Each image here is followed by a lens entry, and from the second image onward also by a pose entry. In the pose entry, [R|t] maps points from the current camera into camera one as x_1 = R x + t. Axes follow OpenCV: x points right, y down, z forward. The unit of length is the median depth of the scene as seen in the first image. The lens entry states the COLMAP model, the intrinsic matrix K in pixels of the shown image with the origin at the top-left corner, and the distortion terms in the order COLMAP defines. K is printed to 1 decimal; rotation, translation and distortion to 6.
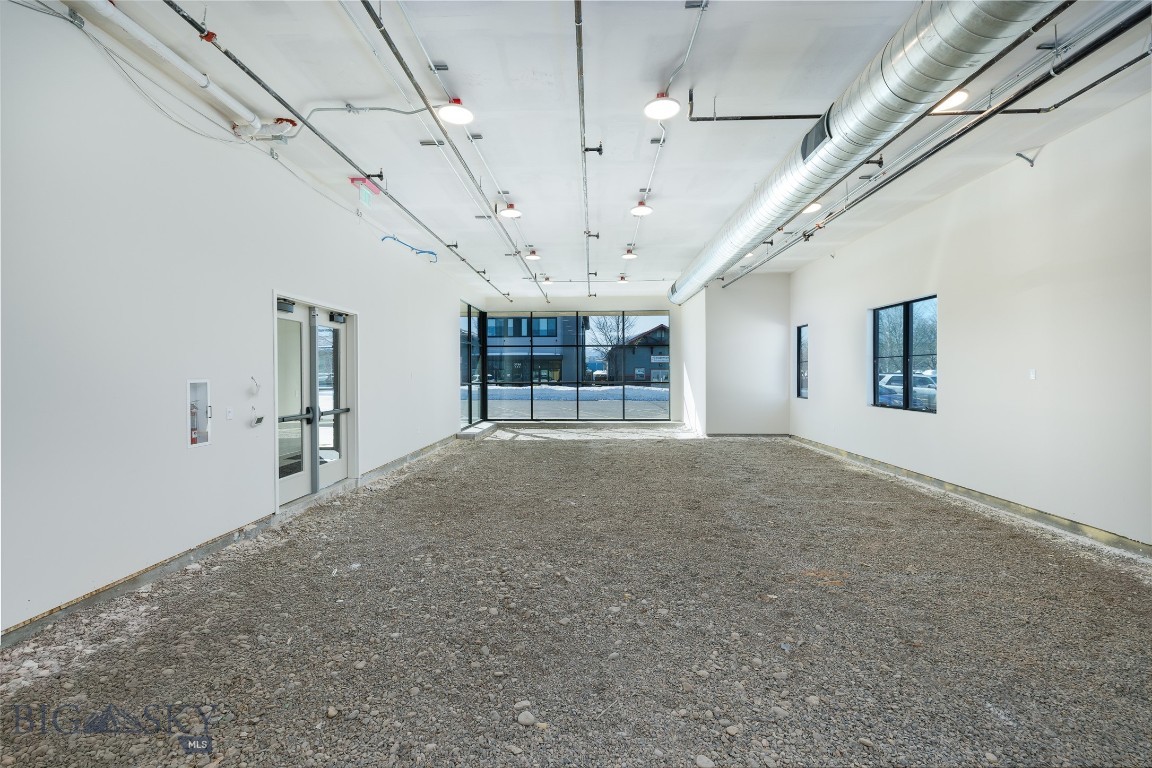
lens RADIAL K [[478.8, 0, 579.4], [0, 478.8, 378.1], [0, 0, 1]] dist [0.000162, 0.000142]
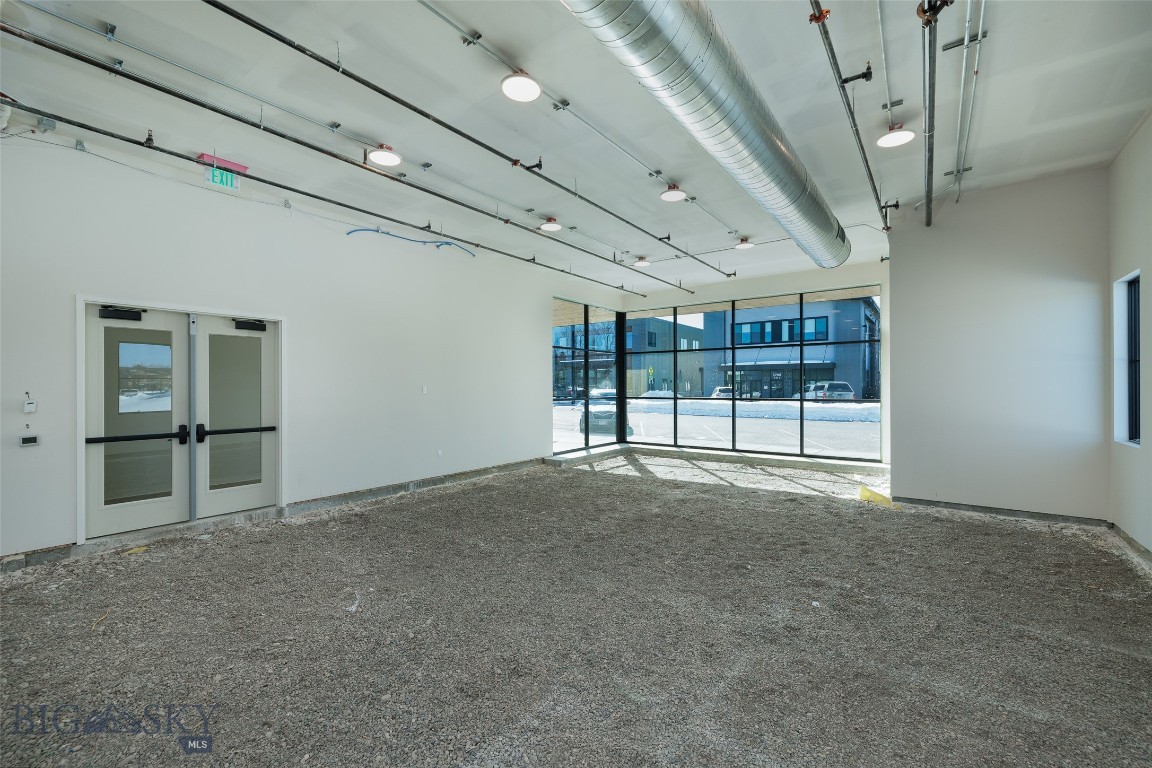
lens RADIAL K [[487.3, 0, 583.7], [0, 487.3, 384.8], [0, 0, 1]] dist [0.000233, 0.000251]
pose [[0.824142, -0.003039, -0.566376, 0.298345], [-0.003264, 0.999944, -0.010116, -0.004704], [0.566374, 0.010186, 0.824085, 0.349333]]
